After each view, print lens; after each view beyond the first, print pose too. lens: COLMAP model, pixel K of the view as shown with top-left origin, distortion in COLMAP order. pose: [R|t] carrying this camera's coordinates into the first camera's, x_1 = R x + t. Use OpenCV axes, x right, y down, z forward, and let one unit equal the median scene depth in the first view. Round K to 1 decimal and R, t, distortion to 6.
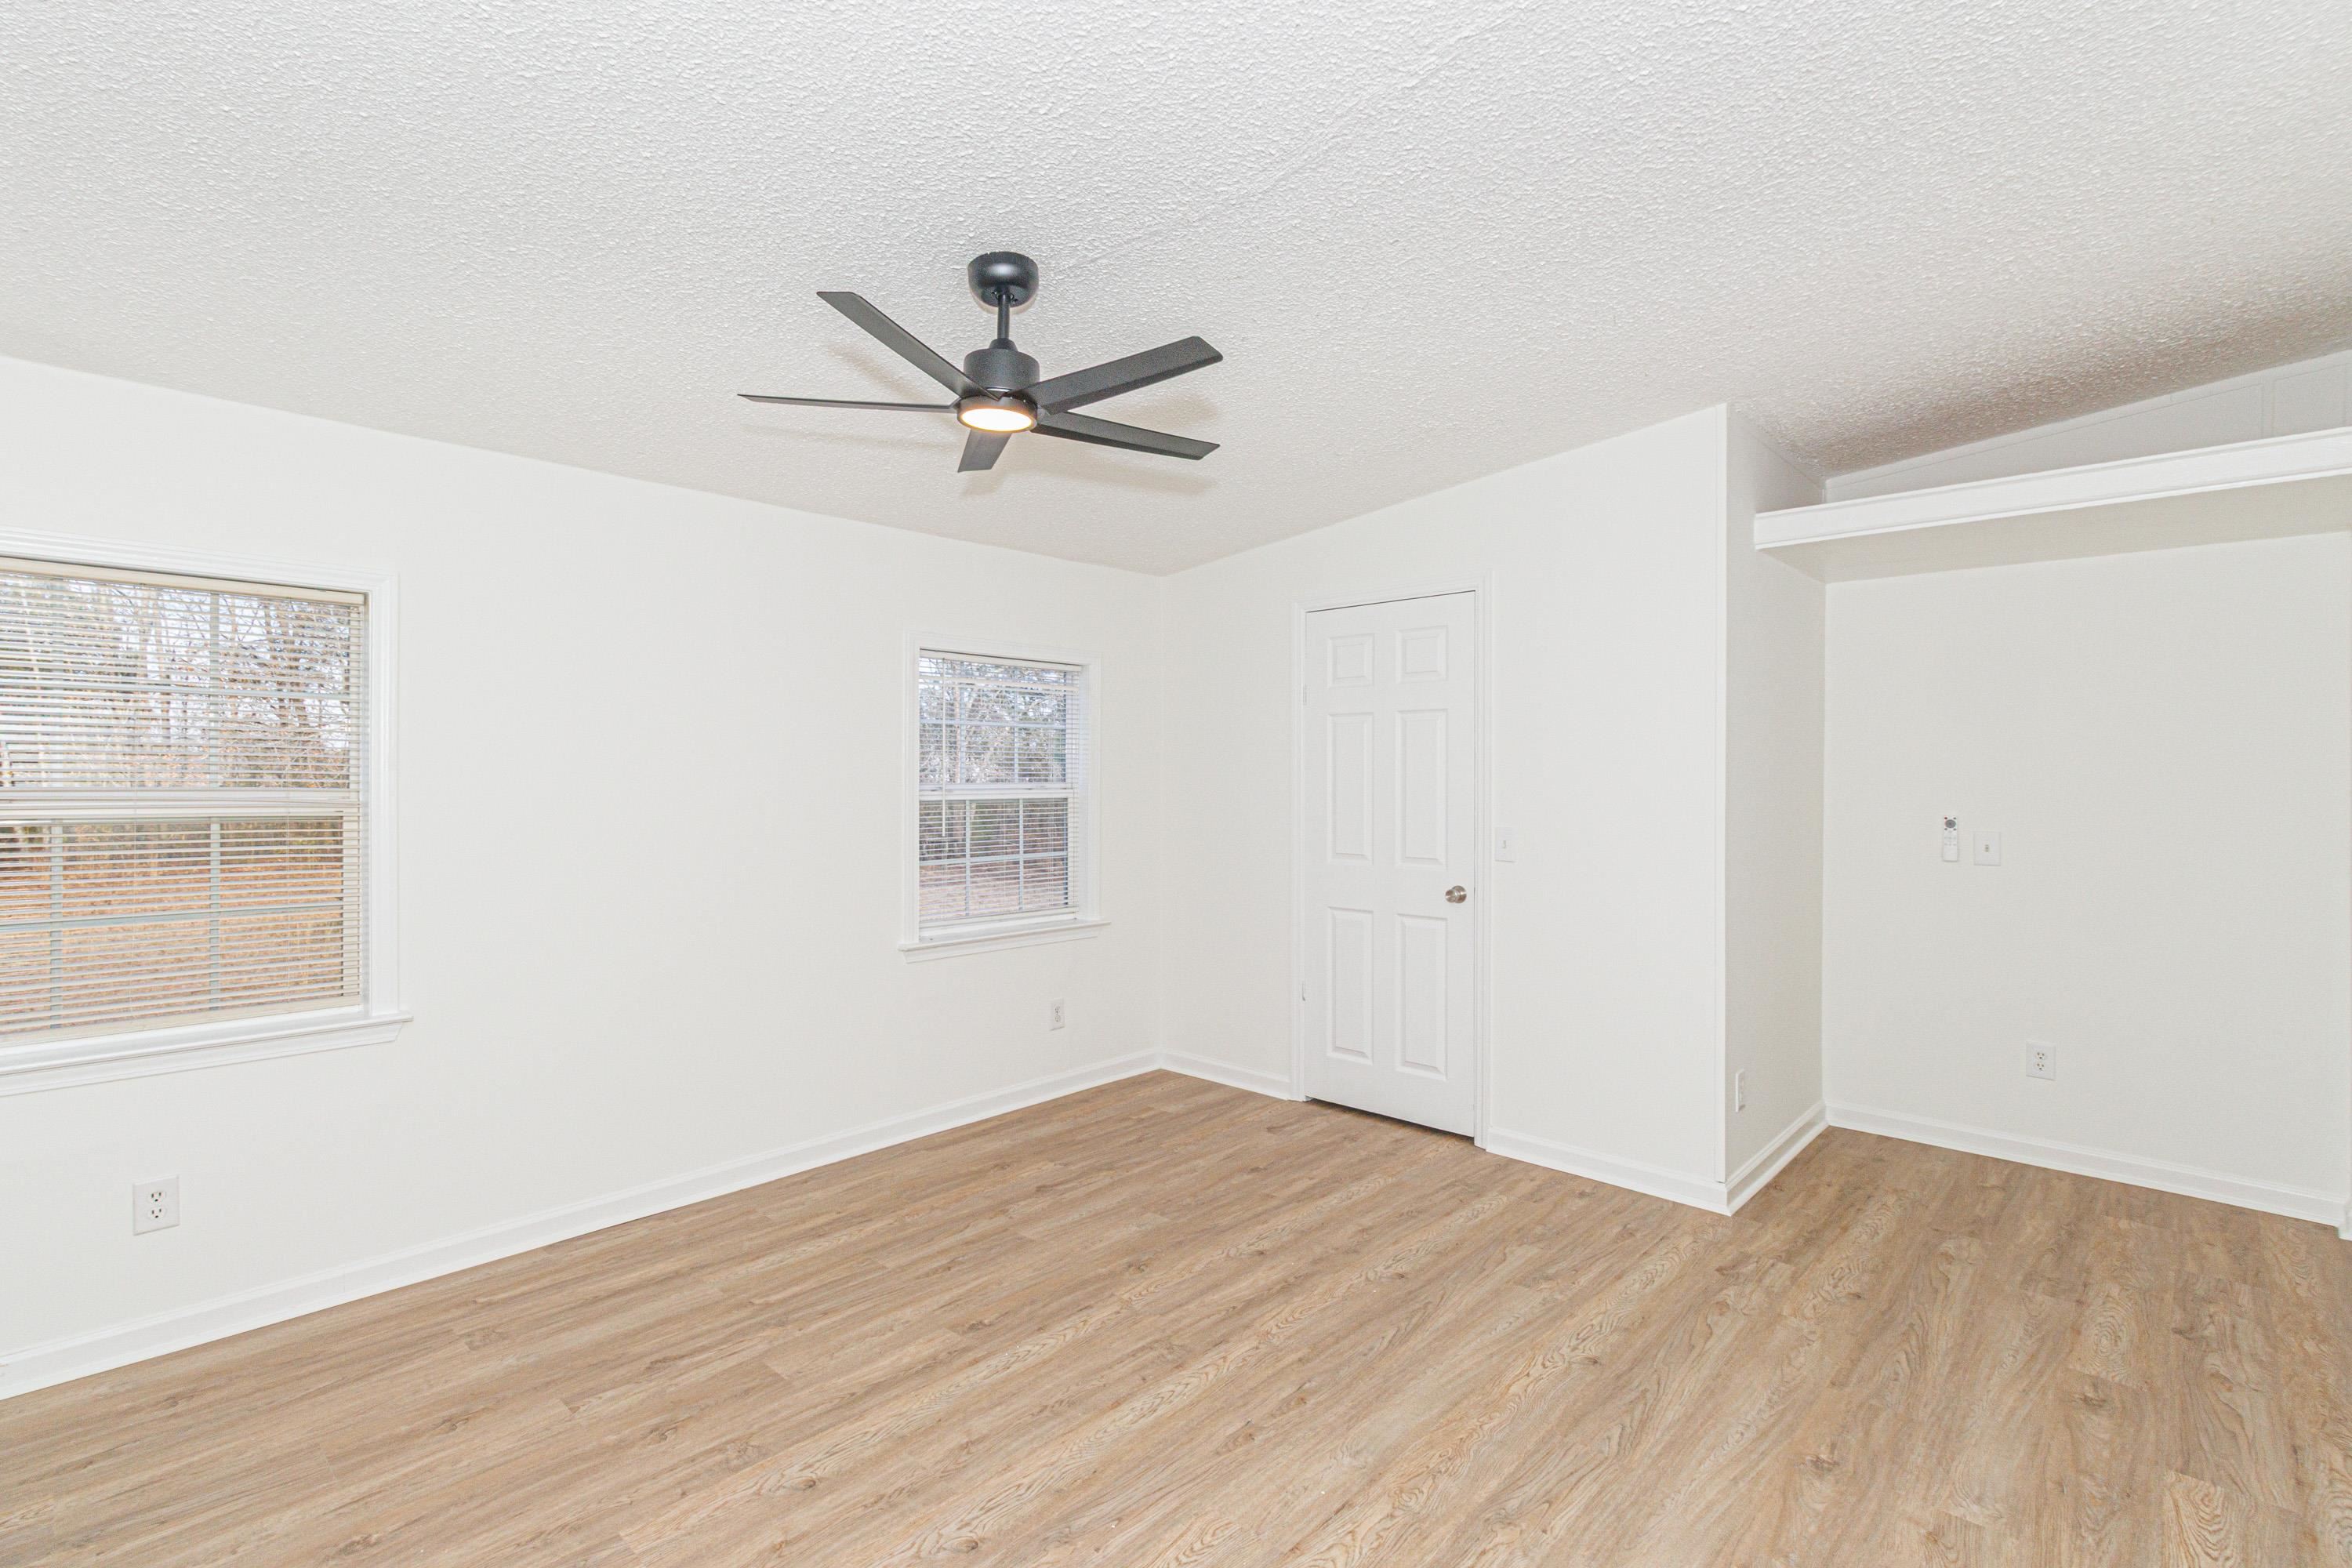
lens RADIAL K [[1088.8, 0, 1178.7], [0, 1088.8, 773.9], [0, 0, 1]] dist [0.006334, 0.001893]
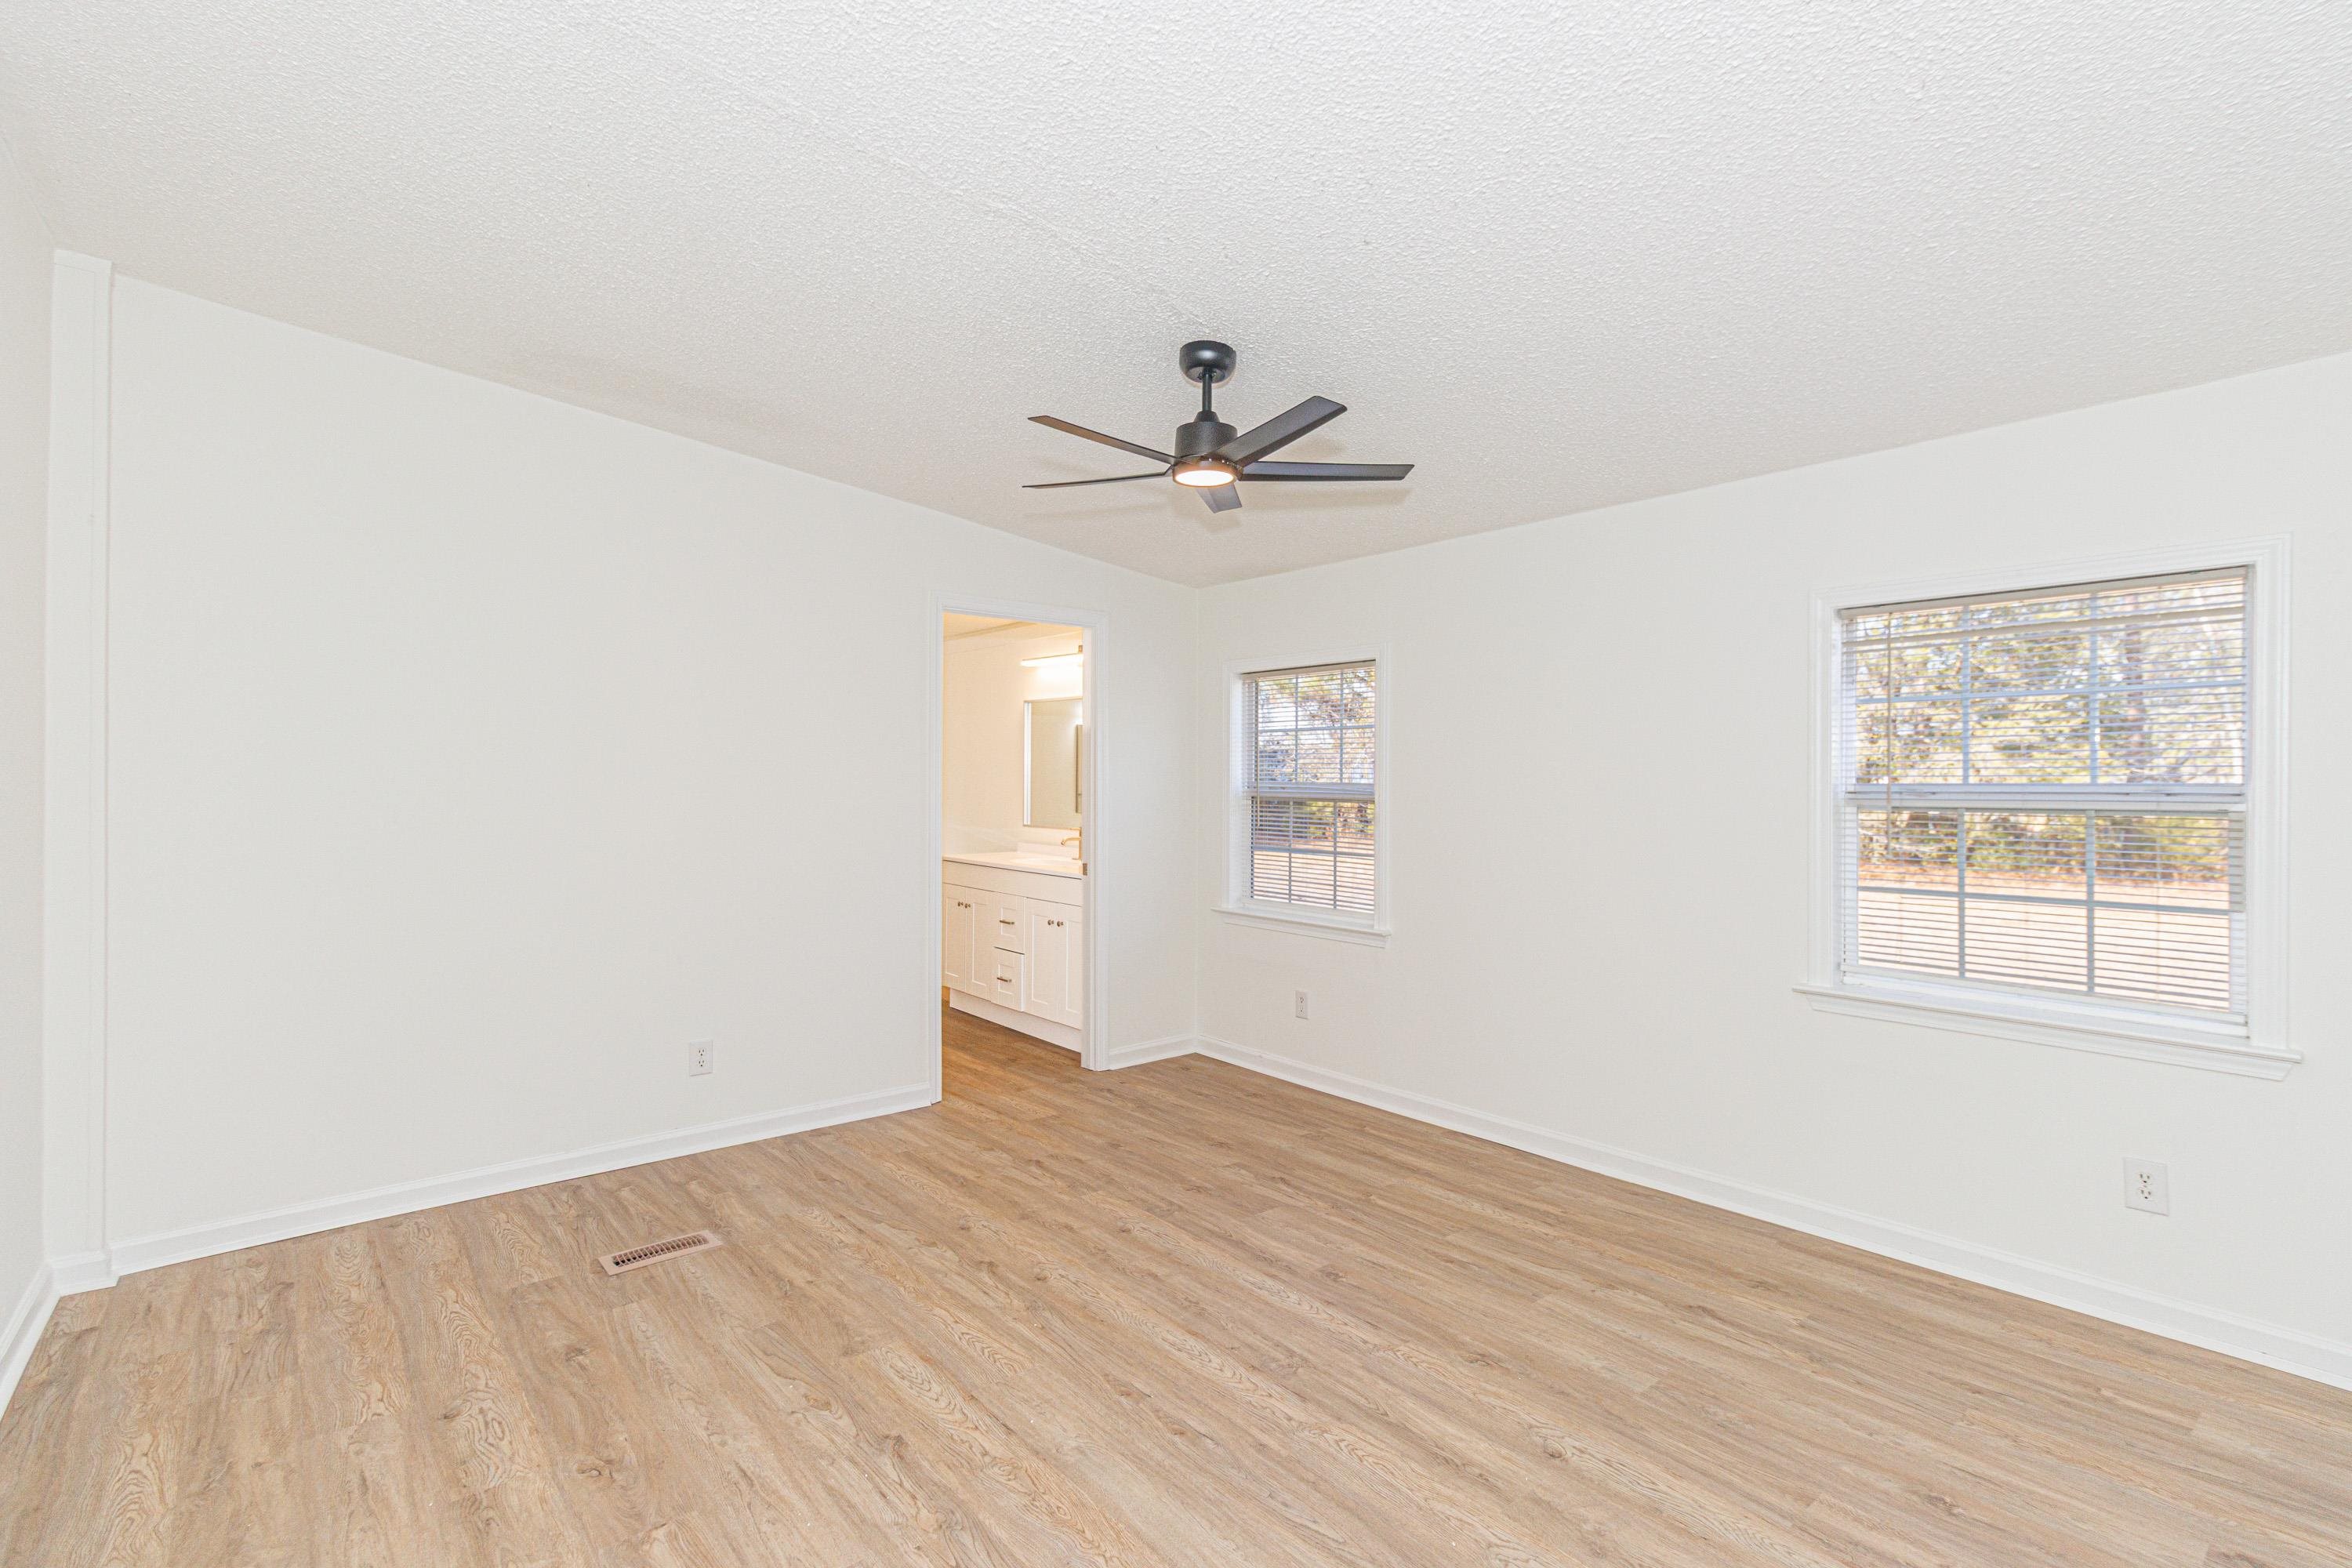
lens RADIAL K [[1088.8, 0, 1226.4], [0, 1088.8, 795.4], [0, 0, 1]] dist [0.006334, 0.001893]
pose [[-0.094098, 0.009378, -0.995519, 0.873594], [-0.001901, 0.999952, 0.009599, 0.003026], [0.995561, 0.002796, -0.094076, 0.930856]]
